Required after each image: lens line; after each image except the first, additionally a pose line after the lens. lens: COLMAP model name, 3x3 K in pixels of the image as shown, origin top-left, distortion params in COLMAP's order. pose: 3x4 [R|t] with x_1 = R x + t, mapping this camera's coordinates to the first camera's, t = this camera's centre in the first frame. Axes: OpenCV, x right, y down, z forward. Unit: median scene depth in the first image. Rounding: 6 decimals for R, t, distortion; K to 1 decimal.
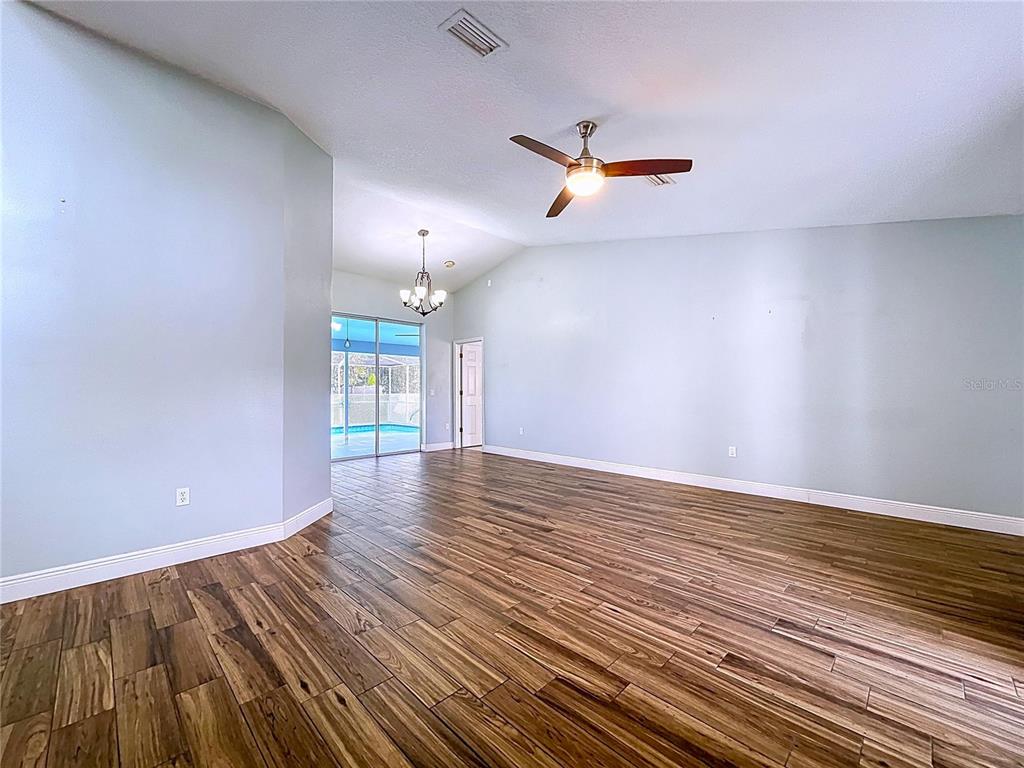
lens RADIAL K [[417.0, 0, 506.3], [0, 417.0, 384.6], [0, 0, 1]] dist [-0.000312, -0.000051]
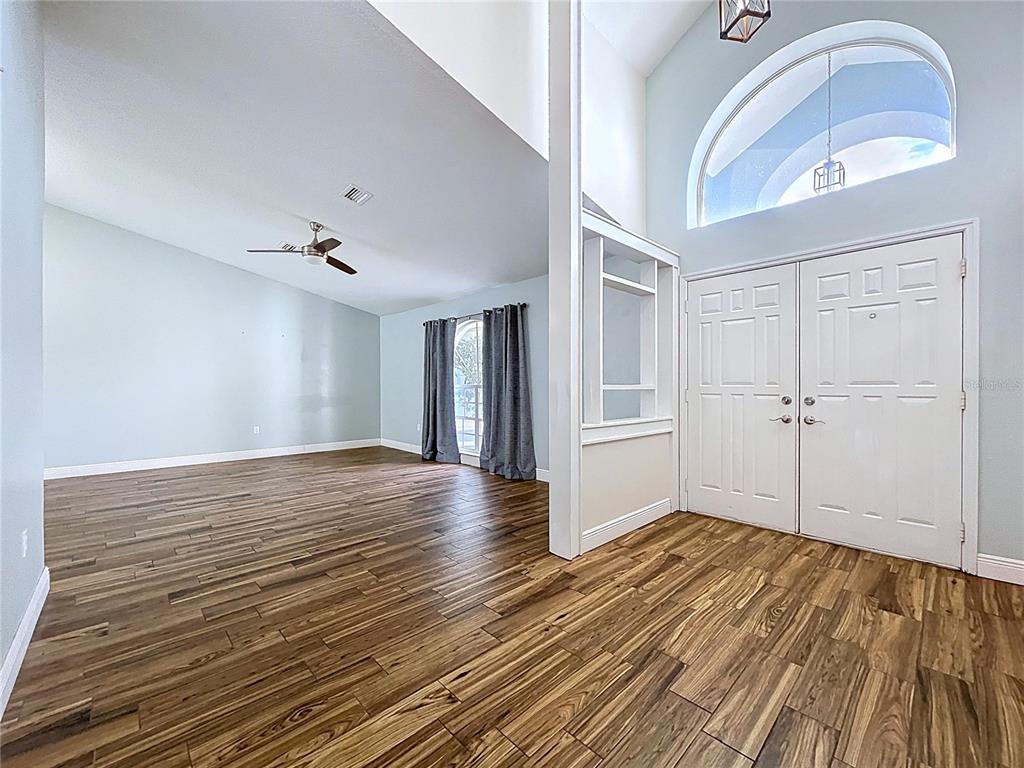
lens RADIAL K [[415.2, 0, 505.4], [0, 415.2, 389.0], [0, 0, 1]] dist [0.000126, -0.000230]
pose [[0.027492, -0.003825, 0.999615, -1.178829], [-0.018900, 0.999812, 0.004346, 0.000920], [-0.999443, -0.019012, 0.027415, 0.173115]]
